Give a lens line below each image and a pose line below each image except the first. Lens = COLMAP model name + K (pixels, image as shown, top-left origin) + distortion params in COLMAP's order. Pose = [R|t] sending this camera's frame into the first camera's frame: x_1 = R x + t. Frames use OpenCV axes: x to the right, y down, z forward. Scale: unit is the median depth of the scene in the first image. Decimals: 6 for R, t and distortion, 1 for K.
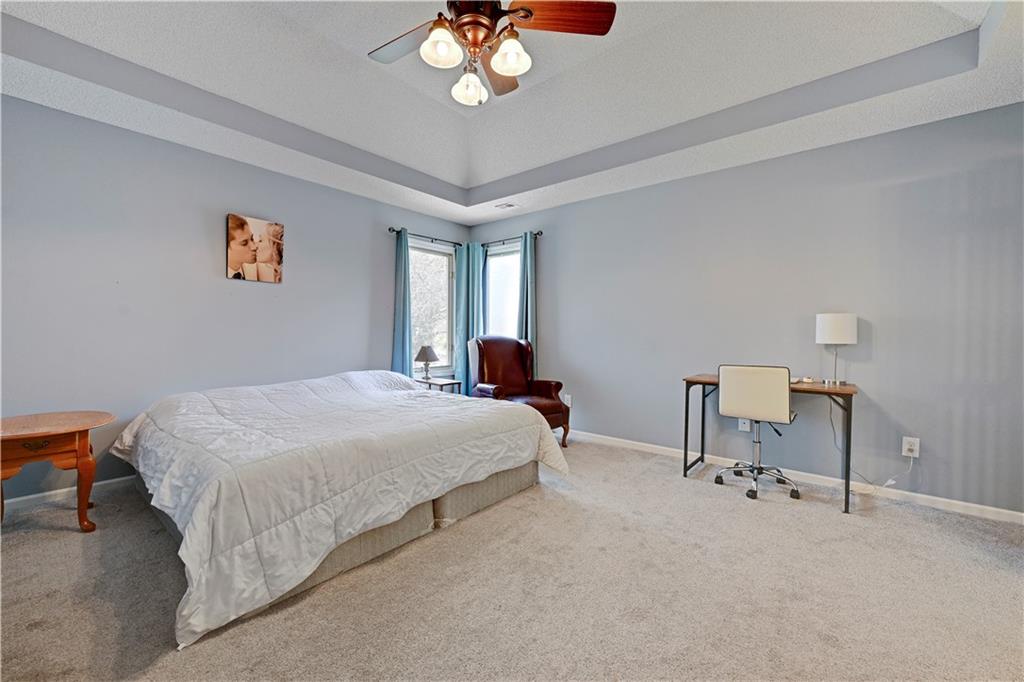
lens RADIAL K [[410.0, 0, 509.5], [0, 410.0, 338.2], [0, 0, 1]] dist [-0.000288, 0.000036]
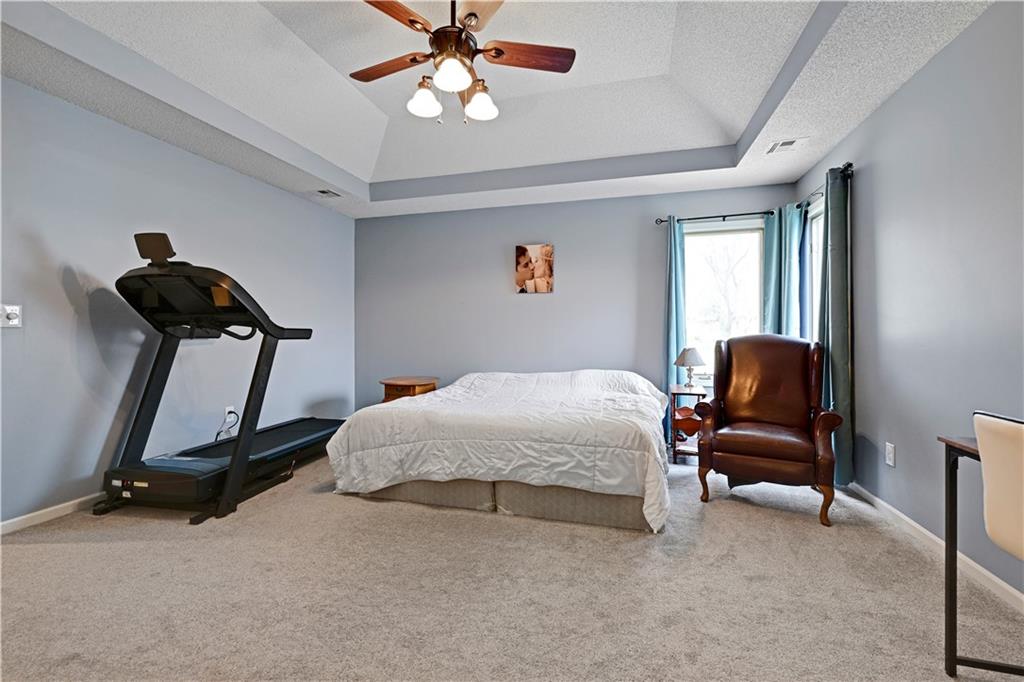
lens RADIAL K [[433.1, 0, 508.0], [0, 433.1, 333.3], [0, 0, 1]] dist [-0.001119, -0.000469]
pose [[0.405813, -0.004489, -0.913945, 0.611401], [-0.008862, 0.999922, -0.008847, 0.000359], [0.913913, 0.011690, 0.405742, 0.384627]]
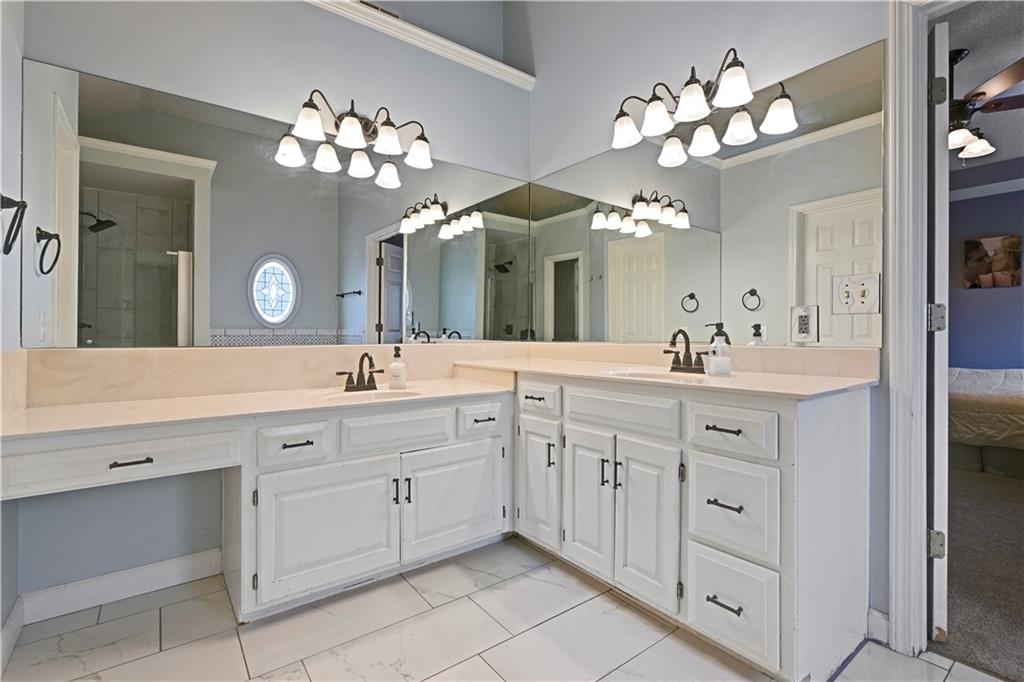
lens RADIAL K [[460.2, 0, 512.0], [0, 460.2, 341.0], [0, 0, 1]] dist [-0.000738, 0.000017]
pose [[-0.234180, 0.004569, -0.972183, 1.125855], [-0.006354, 0.999960, 0.006230, 0.026211], [0.972173, 0.007636, -0.234141, -0.098530]]
